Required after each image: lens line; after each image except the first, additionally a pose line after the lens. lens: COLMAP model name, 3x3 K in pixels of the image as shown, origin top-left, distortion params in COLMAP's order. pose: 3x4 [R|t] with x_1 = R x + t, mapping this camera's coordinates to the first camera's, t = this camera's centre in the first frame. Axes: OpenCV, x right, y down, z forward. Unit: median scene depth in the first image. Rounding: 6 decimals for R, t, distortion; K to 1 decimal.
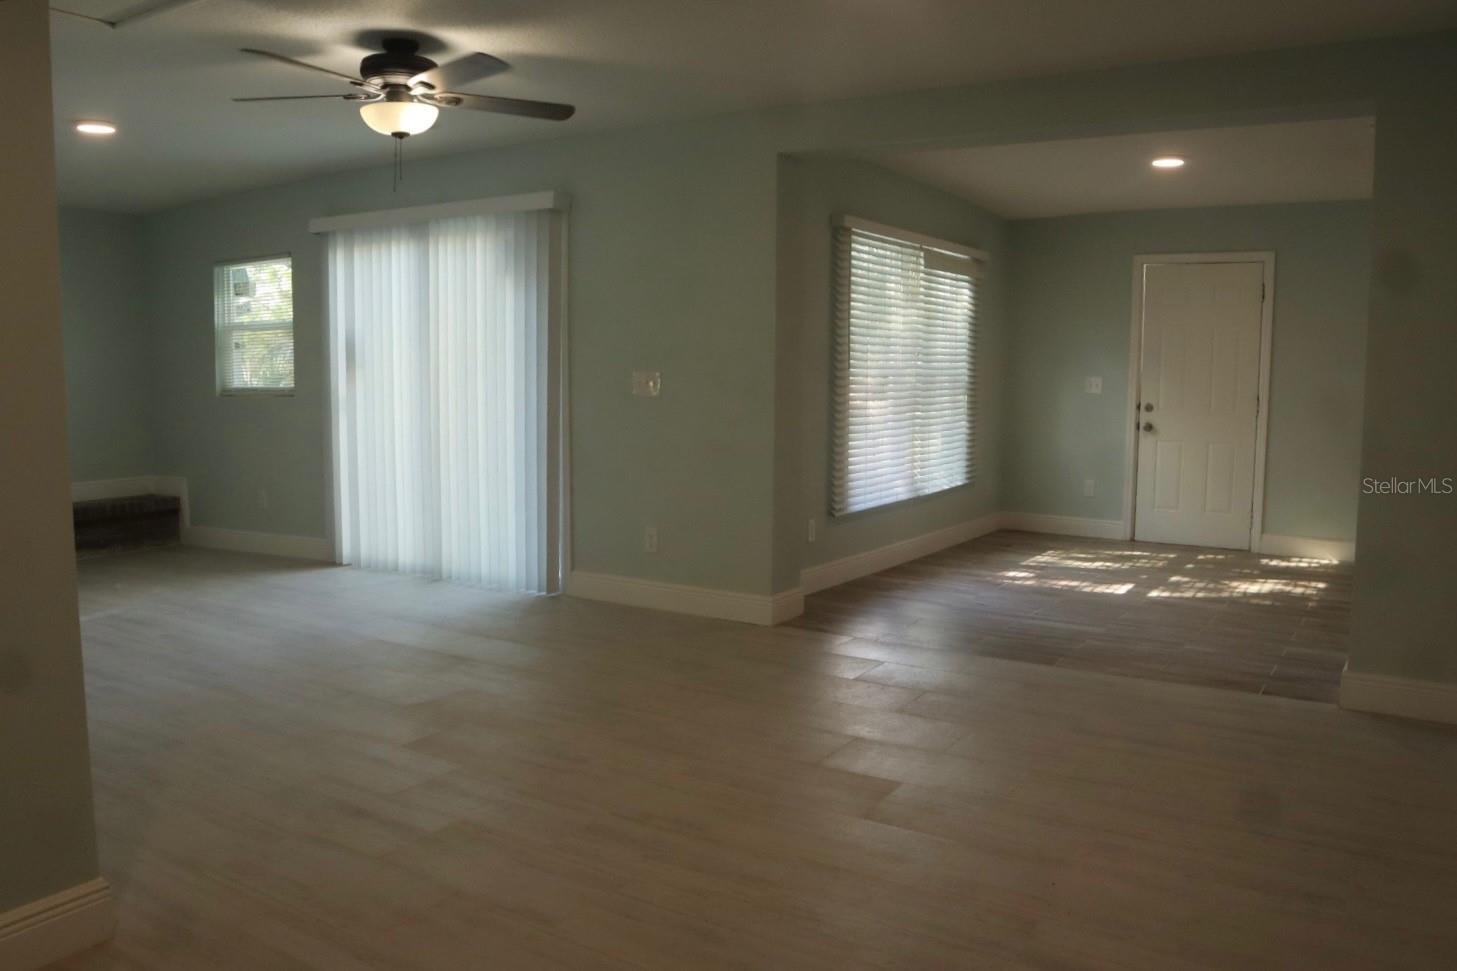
lens RADIAL K [[1141.1, 0, 728.5], [0, 1141.1, 485.5], [0, 0, 1]] dist [-0.087769, -0.002163]
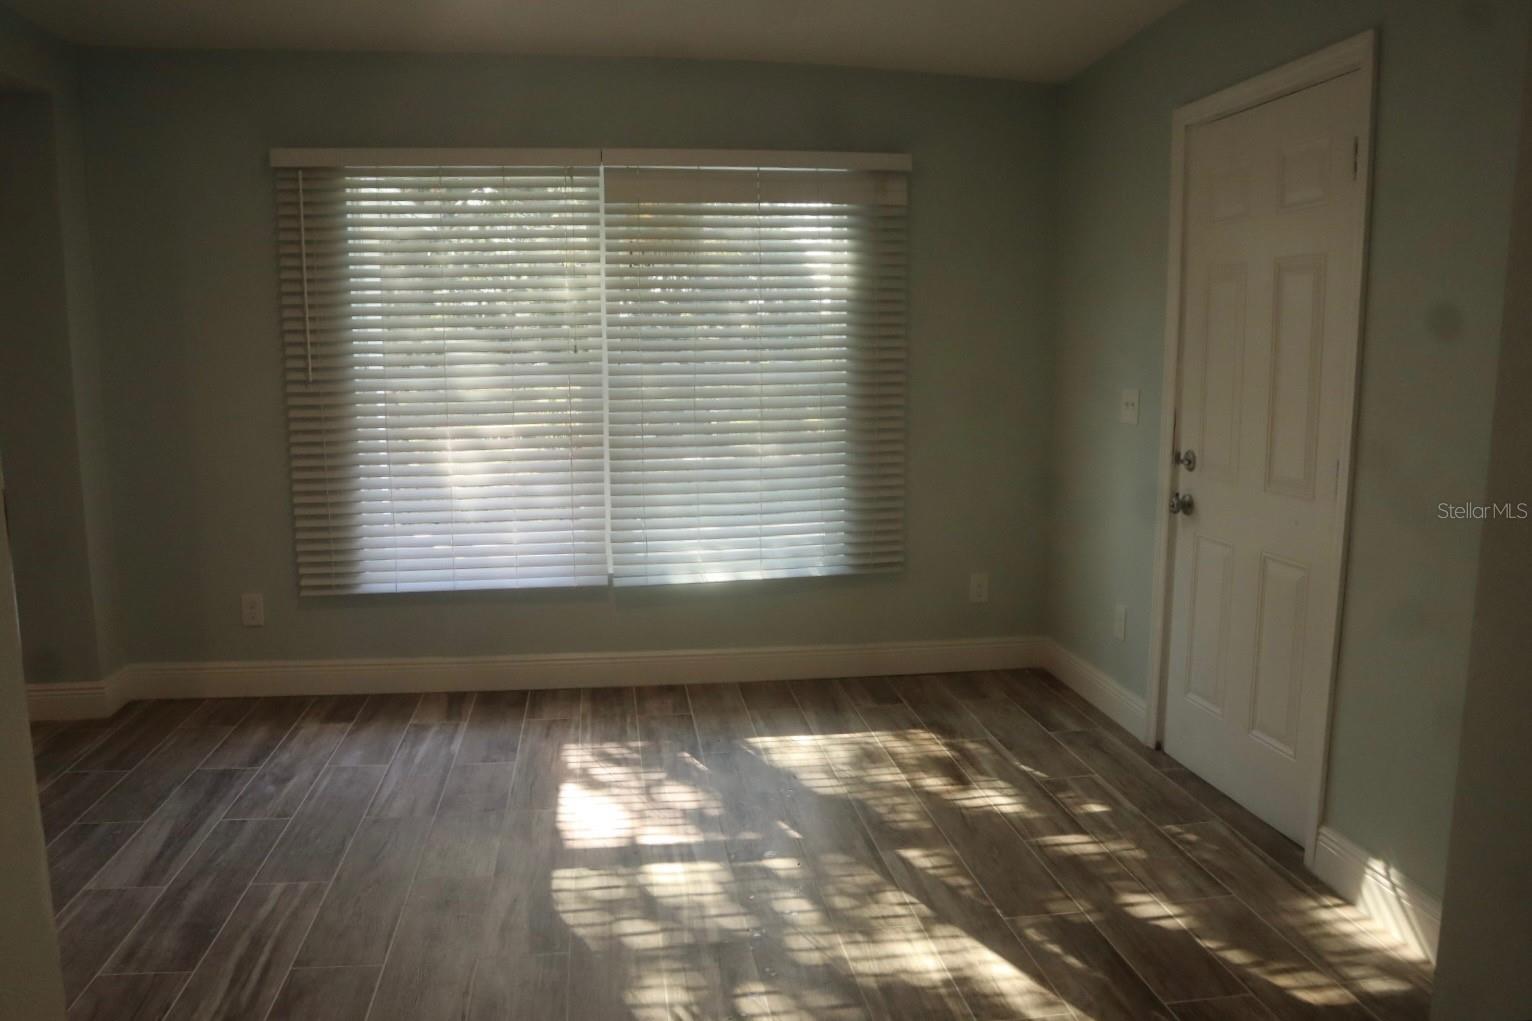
lens RADIAL K [[1133.8, 0, 739.9], [0, 1133.8, 512.4], [0, 0, 1]] dist [-0.106464, 0.076926]
pose [[0.636760, 0.099978, -0.764553, 0.613526], [-0.066986, 0.994982, 0.074321, -0.072125], [0.768147, 0.003890, 0.640262, 0.610488]]
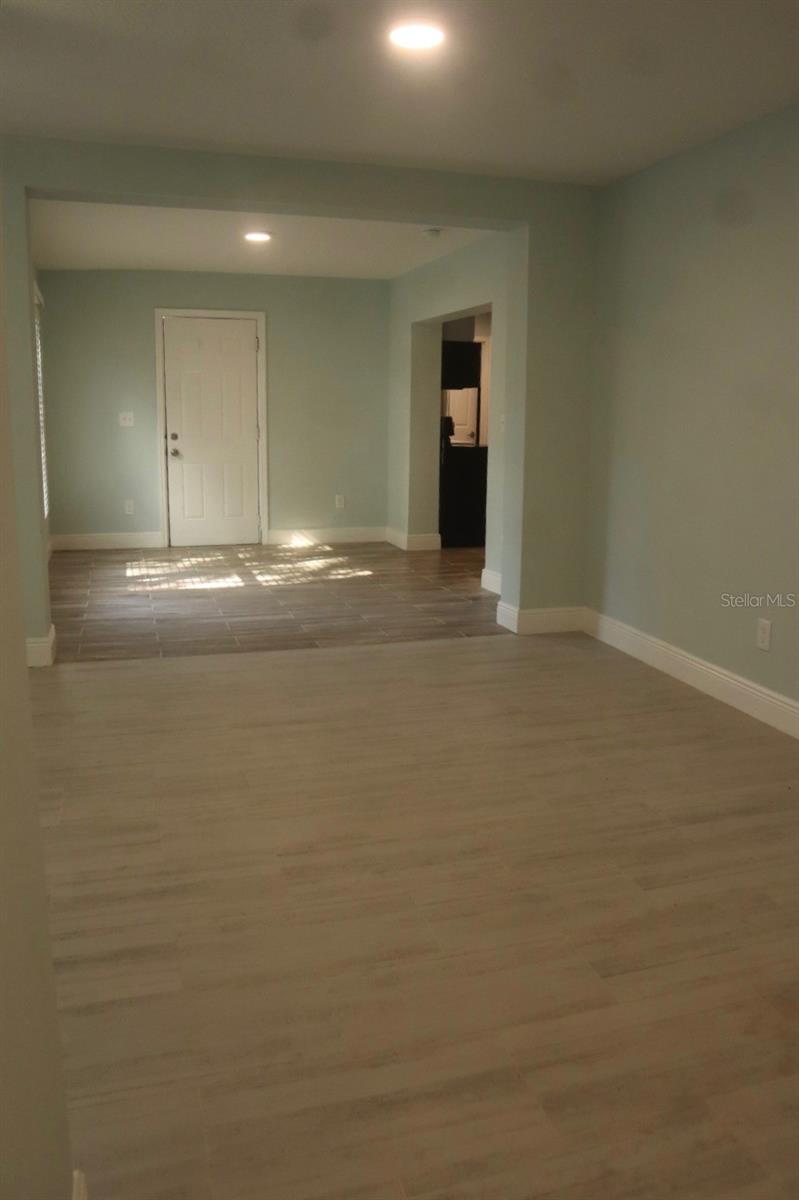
lens RADIAL K [[939.8, 0, 399.5], [0, 939.8, 600.0], [0, 0, 1]] dist [-0.087769, -0.002163]
pose [[0.669006, -0.153959, 0.727137, -0.232445], [0.075116, 0.987307, 0.139935, -0.017989], [-0.739452, -0.038998, 0.672079, 0.138550]]
